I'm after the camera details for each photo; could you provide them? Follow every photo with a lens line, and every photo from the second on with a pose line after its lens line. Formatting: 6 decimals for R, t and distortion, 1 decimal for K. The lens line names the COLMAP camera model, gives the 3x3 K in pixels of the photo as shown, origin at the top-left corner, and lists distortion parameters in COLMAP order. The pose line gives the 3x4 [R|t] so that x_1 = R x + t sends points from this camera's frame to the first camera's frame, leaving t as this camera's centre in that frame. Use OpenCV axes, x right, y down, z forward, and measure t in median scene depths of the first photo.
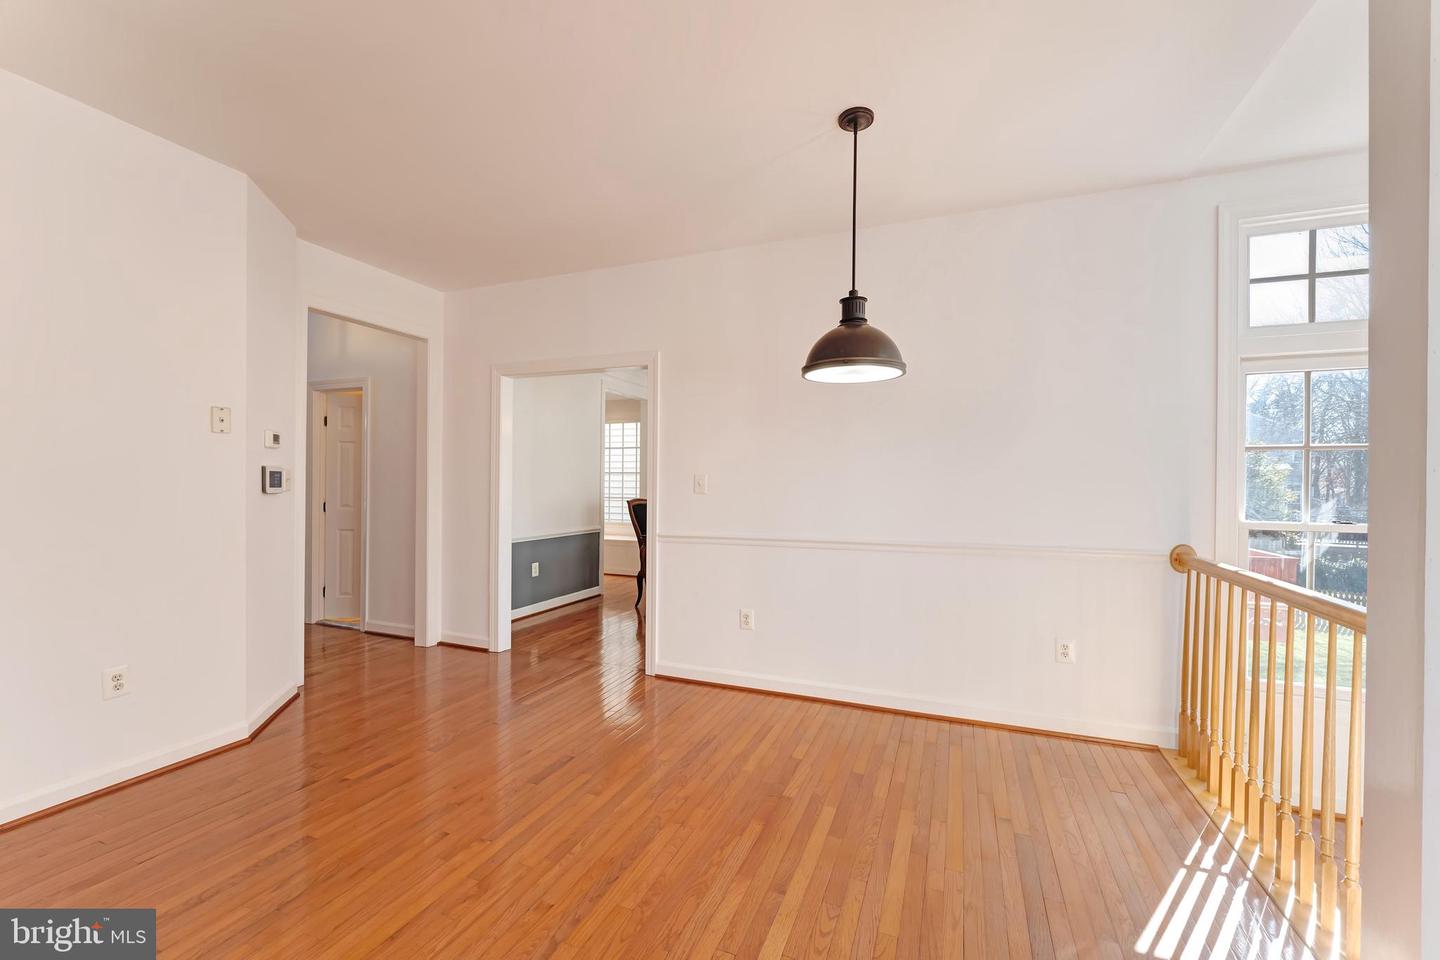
lens RADIAL K [[585.6, 0, 720.1], [0, 585.6, 489.4], [0, 0, 1]] dist [-0.001693, 0.000094]
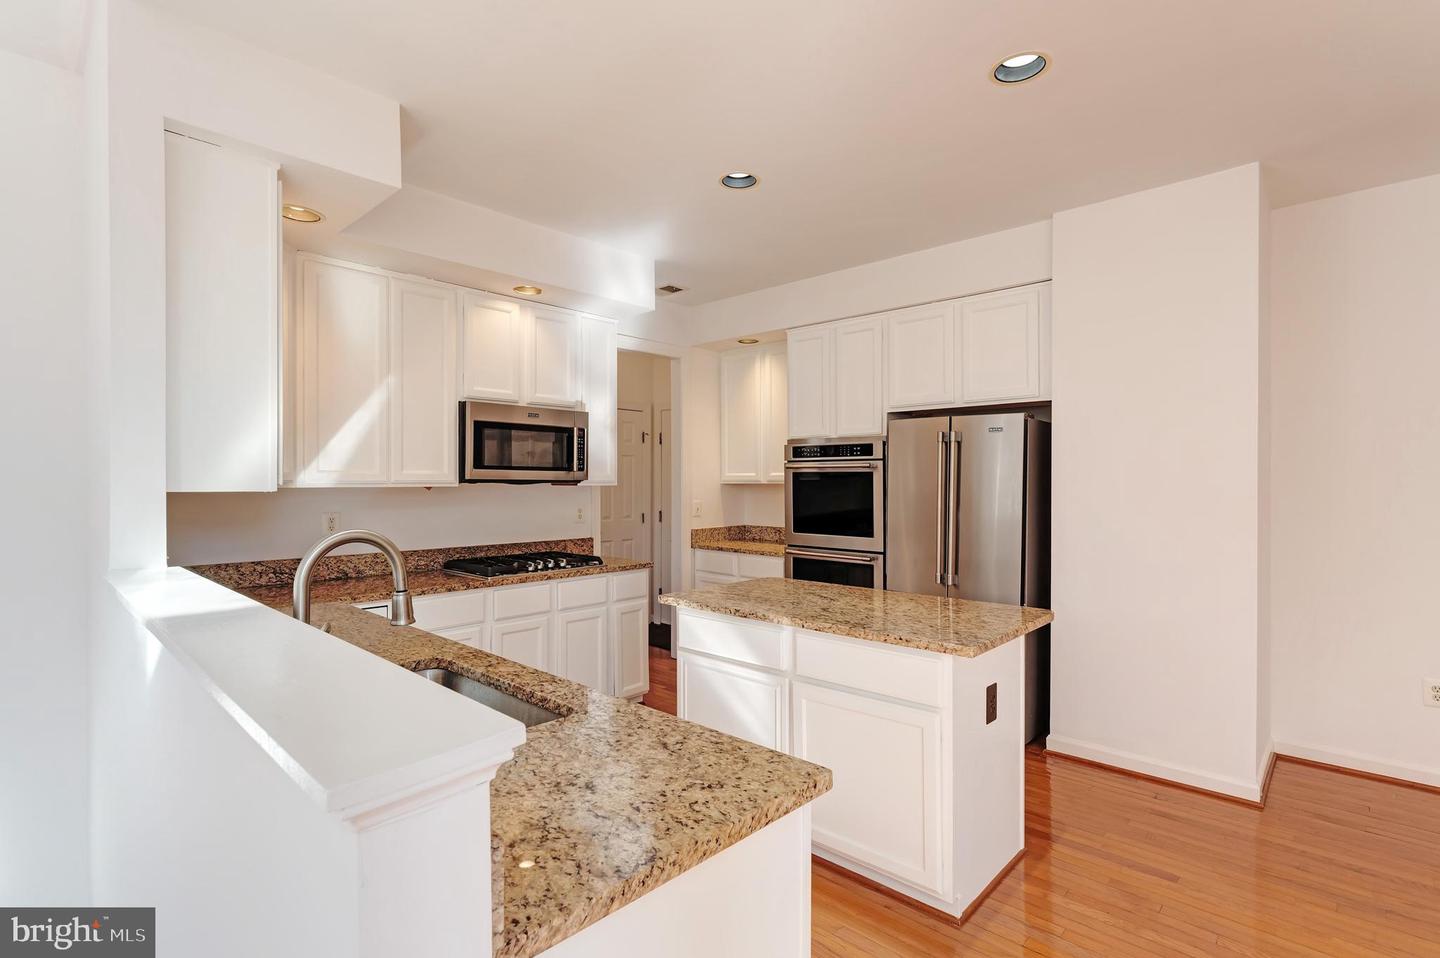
lens RADIAL K [[685.4, 0, 718.9], [0, 685.4, 483.4], [0, 0, 1]] dist [-0.000657, -0.000353]
pose [[-0.361446, -0.005186, -0.932379, 0.546961], [-0.007444, 0.999969, -0.002676, -0.040130], [0.932364, 0.005973, -0.361473, 0.184183]]
